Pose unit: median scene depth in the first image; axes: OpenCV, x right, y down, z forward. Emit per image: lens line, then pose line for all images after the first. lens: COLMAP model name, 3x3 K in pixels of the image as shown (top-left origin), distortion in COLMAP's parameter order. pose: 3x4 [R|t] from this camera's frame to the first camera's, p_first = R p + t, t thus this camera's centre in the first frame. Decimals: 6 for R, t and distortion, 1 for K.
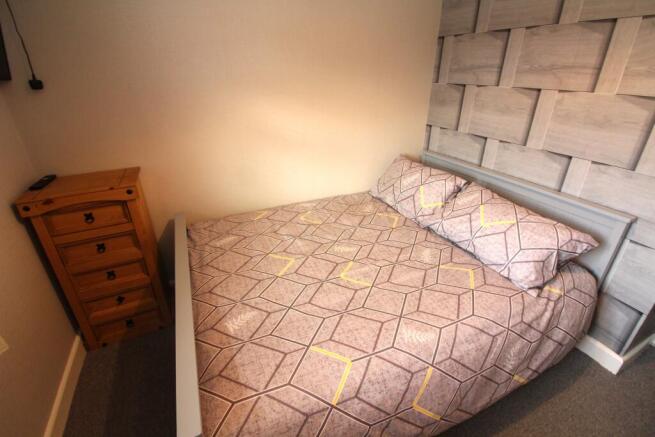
lens RADIAL K [[306.1, 0, 324.3], [0, 306.1, 214.6], [0, 0, 1]] dist [-0.002766, -0.000443]
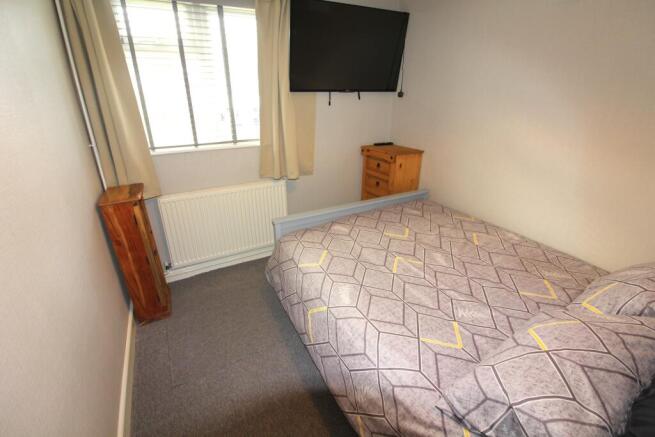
lens RADIAL K [[306.1, 0, 324.3], [0, 306.1, 221.8], [0, 0, 1]] dist [-0.002766, -0.000443]
pose [[0.055690, 0.404442, -0.912867, 1.071967], [-0.433039, 0.833602, 0.342906, -0.202520], [0.899653, 0.376210, 0.221562, 0.417795]]
